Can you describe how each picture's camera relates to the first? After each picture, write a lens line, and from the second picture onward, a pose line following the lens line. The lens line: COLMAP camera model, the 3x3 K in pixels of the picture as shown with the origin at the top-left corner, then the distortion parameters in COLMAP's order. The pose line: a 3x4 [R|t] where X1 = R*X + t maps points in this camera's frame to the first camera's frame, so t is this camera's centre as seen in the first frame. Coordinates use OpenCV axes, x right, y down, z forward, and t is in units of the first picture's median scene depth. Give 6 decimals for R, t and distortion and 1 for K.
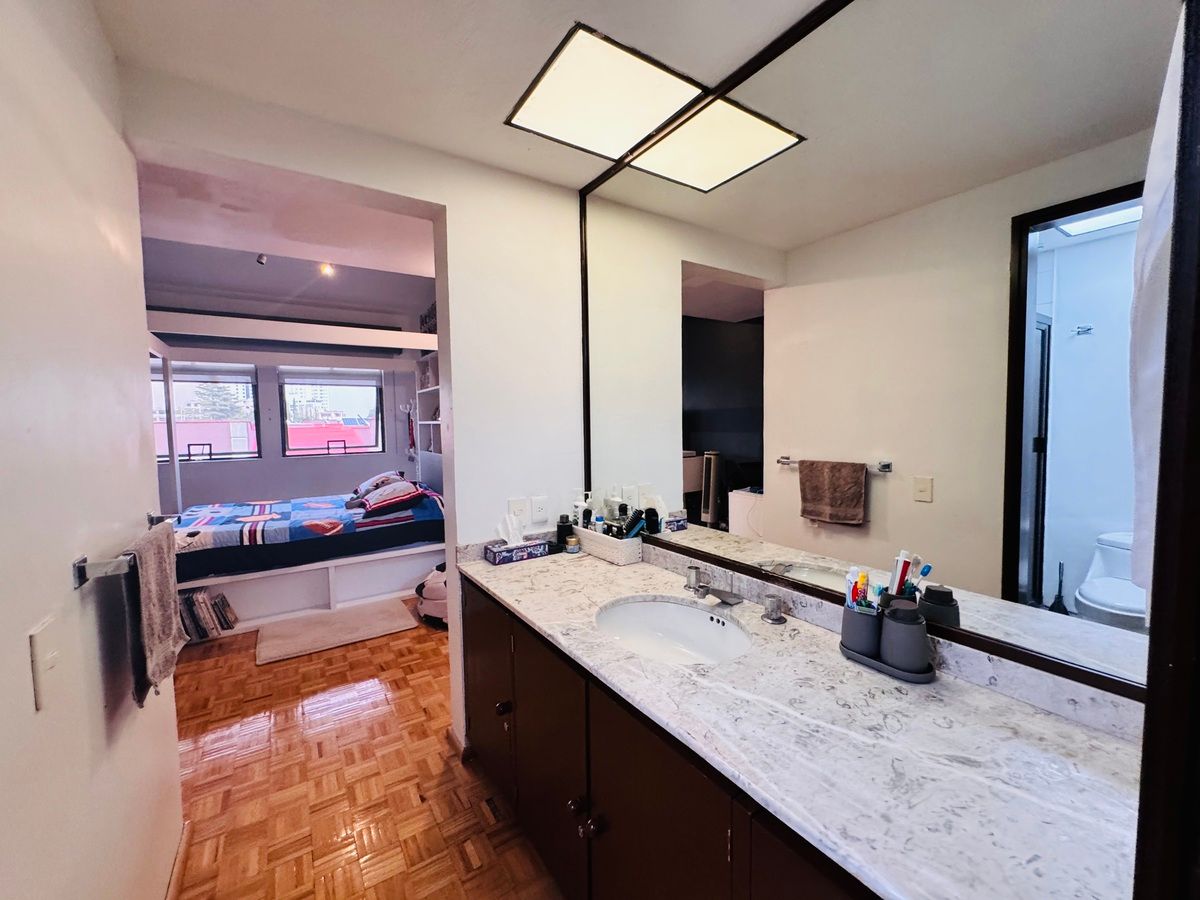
lens RADIAL K [[479.2, 0, 600.0], [0, 479.2, 450.0], [0, 0, 1]] dist [-0.004026, 0.000169]
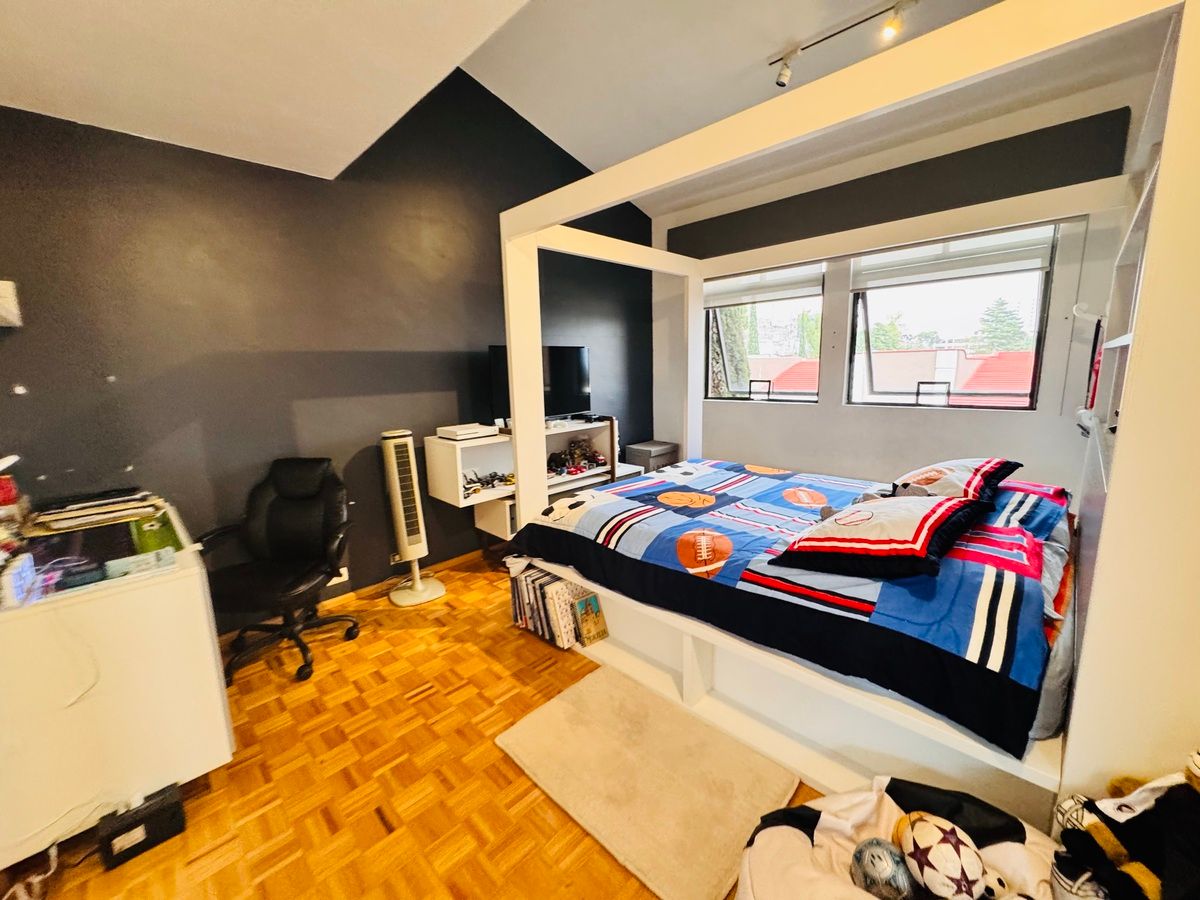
lens RADIAL K [[479.2, 0, 600.0], [0, 479.2, 450.0], [0, 0, 1]] dist [-0.004026, 0.000169]
pose [[0.202040, 0.177419, -0.963173, -0.096975], [-0.032757, 0.984128, 0.174408, -0.036001], [0.978829, -0.003686, 0.204645, 0.702733]]
